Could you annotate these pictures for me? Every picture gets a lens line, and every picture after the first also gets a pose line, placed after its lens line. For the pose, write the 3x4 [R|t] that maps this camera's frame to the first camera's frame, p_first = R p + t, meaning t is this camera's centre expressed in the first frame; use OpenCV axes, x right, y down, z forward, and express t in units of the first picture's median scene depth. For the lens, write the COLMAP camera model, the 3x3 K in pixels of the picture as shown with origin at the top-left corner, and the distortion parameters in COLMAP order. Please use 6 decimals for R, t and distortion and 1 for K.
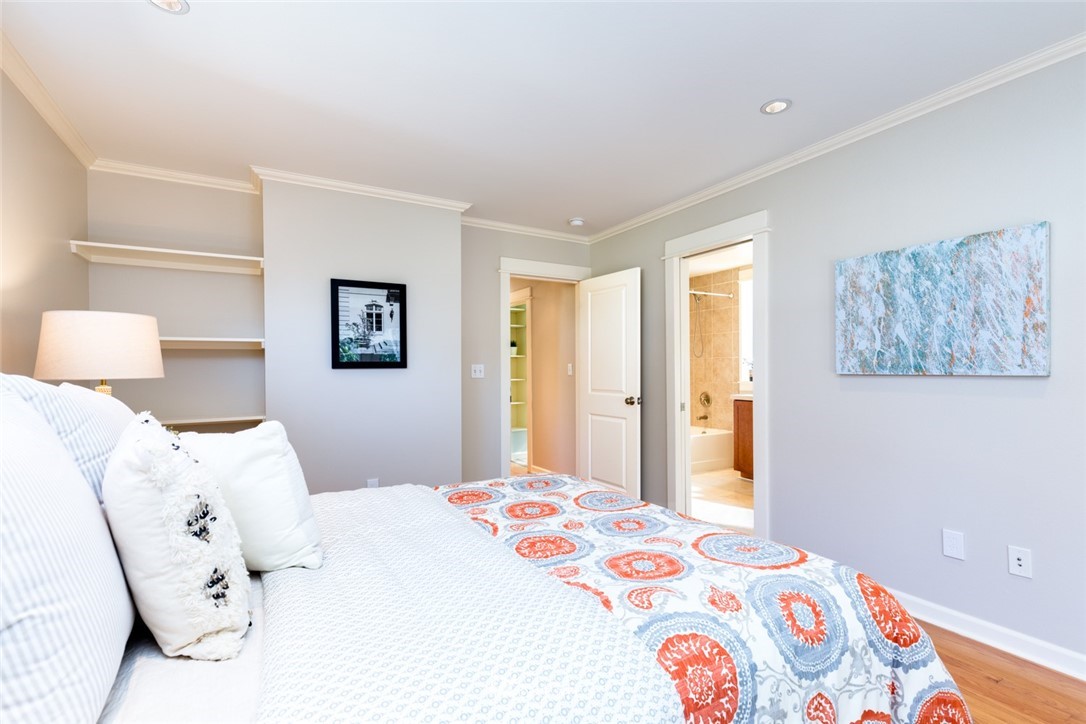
lens RADIAL K [[487.9, 0, 544.8], [0, 487.9, 366.8], [0, 0, 1]] dist [0.010005, -0.001651]
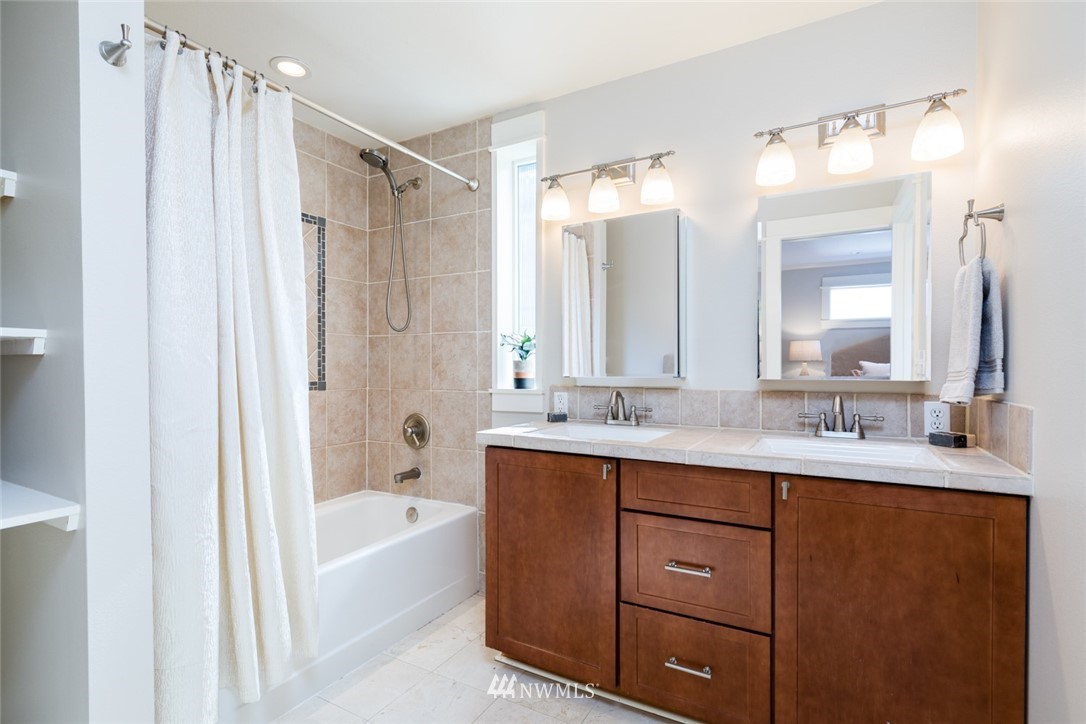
lens RADIAL K [[516.6, 0, 545.0], [0, 516.6, 363.3], [0, 0, 1]] dist [-0.000301, 0.000134]
pose [[0.860934, -0.001155, 0.508716, 0.207187], [-0.003275, 0.999964, 0.007813, 0.004288], [-0.508707, -0.008393, 0.860899, 0.583504]]
